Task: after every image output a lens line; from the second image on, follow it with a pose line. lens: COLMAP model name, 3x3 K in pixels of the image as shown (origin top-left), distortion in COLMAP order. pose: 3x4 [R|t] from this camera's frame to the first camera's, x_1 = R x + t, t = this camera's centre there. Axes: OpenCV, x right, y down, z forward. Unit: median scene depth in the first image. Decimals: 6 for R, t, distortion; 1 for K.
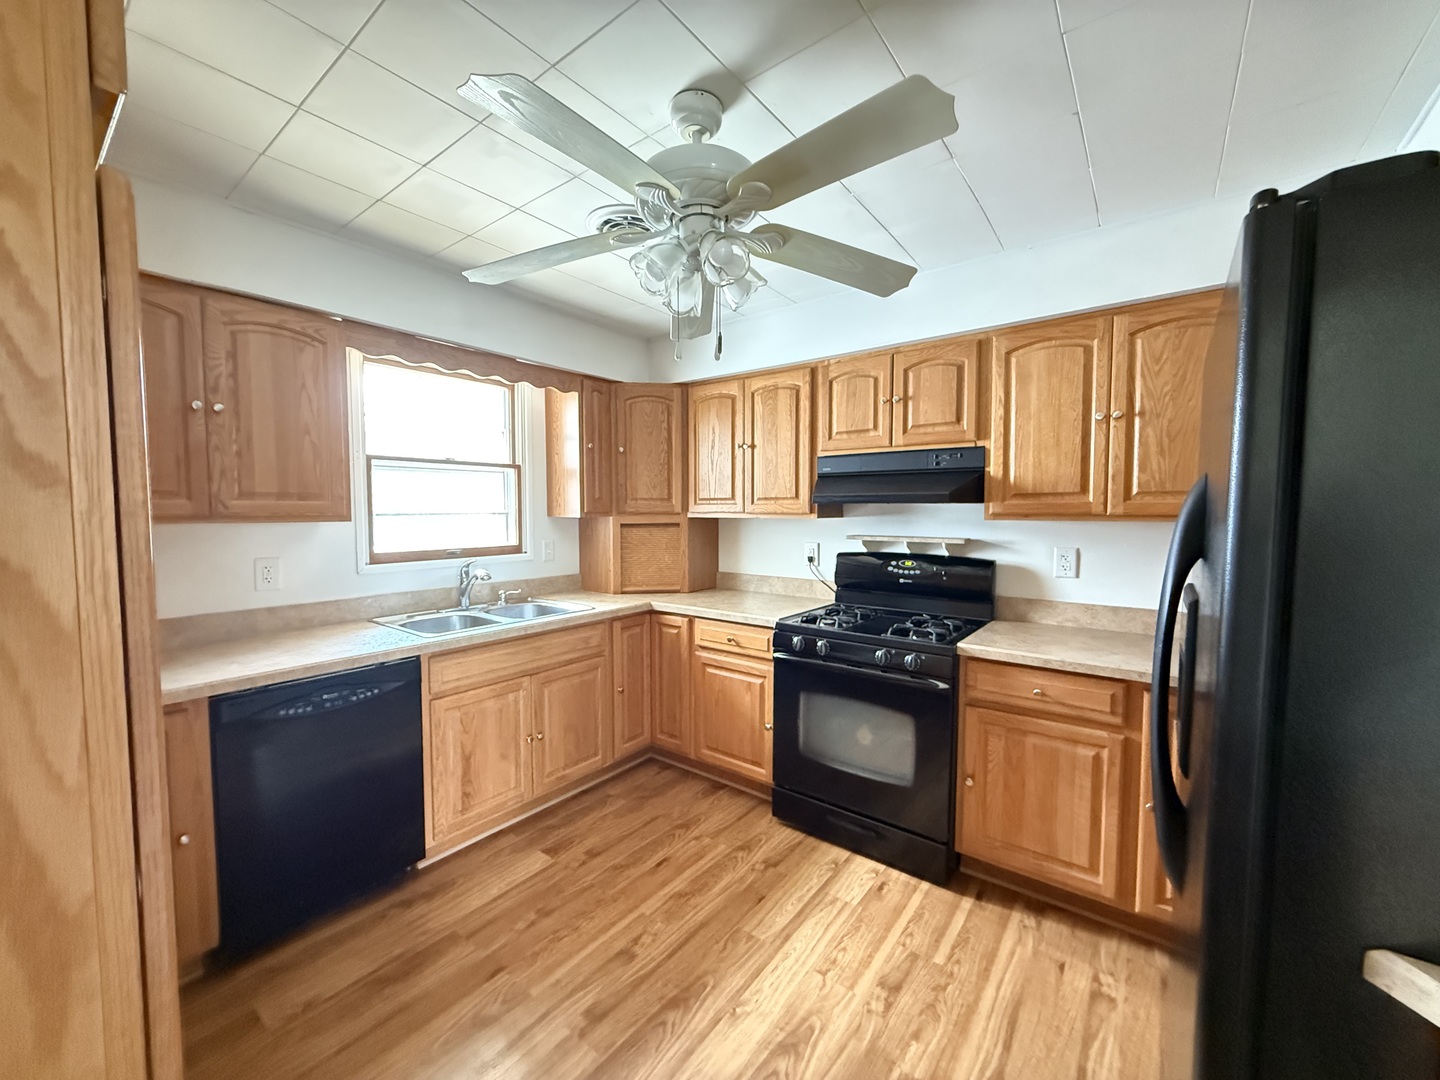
lens RADIAL K [[577.0, 0, 716.6], [0, 577.0, 541.8], [0, 0, 1]] dist [0.000956, -0.000378]
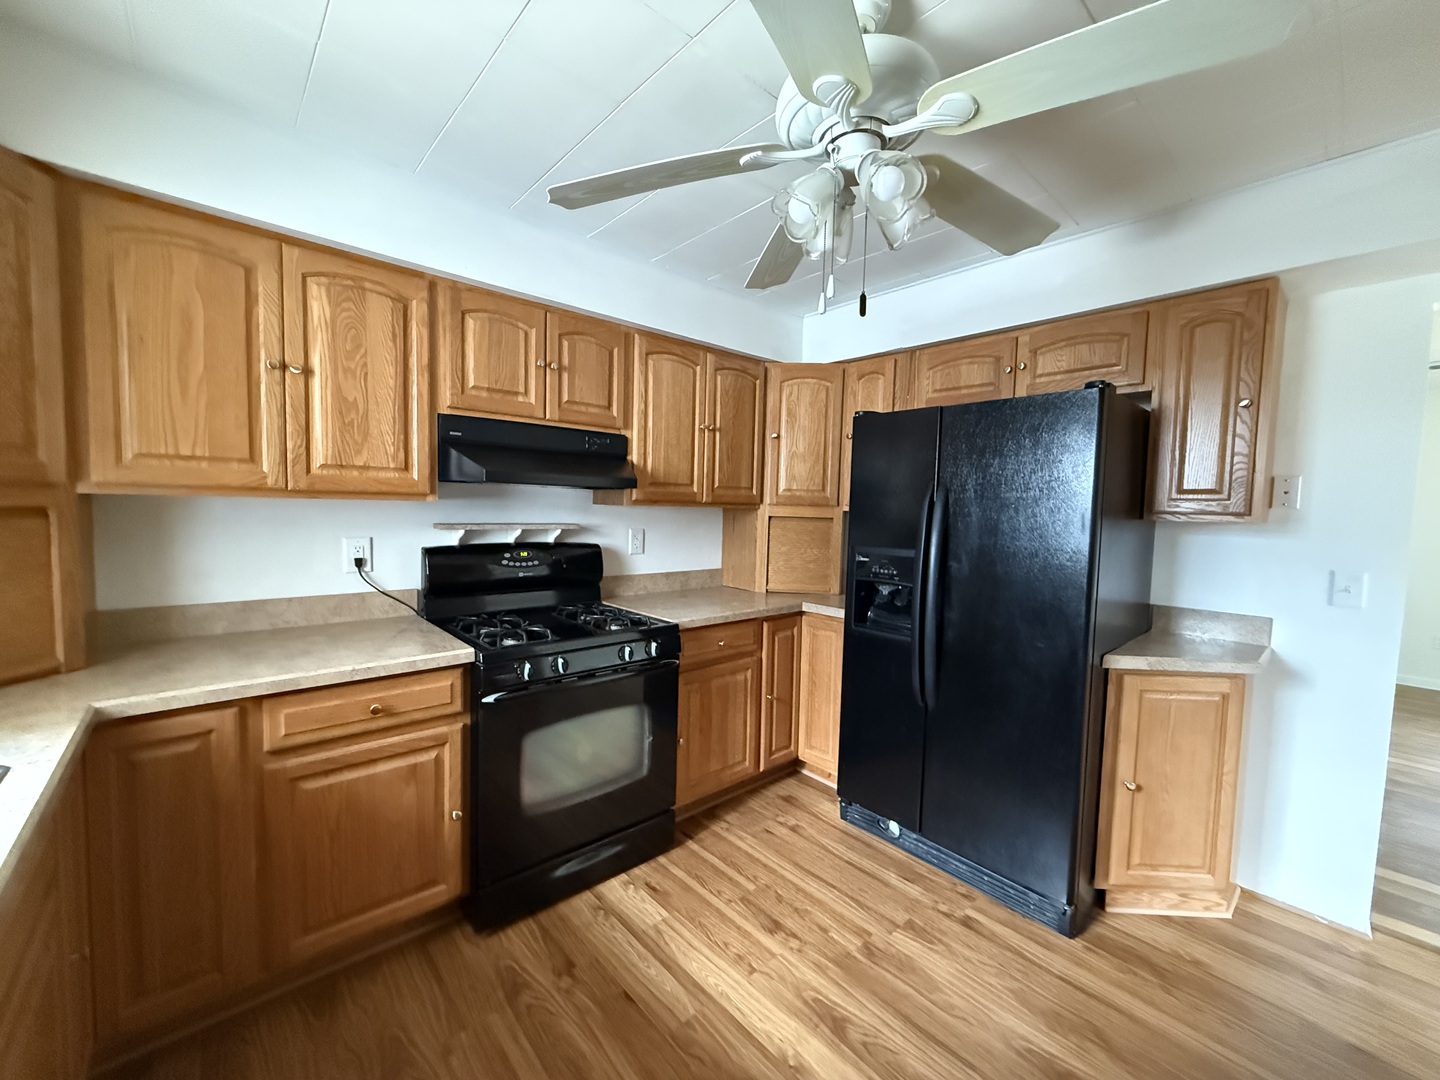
lens RADIAL K [[577.0, 0, 722.4], [0, 577.0, 540.5], [0, 0, 1]] dist [0.000956, -0.000378]
pose [[0.172155, -0.058404, 0.983337, -0.529385], [0.026386, 0.998156, 0.054664, -0.025399], [-0.984716, 0.016536, 0.173379, 0.617358]]
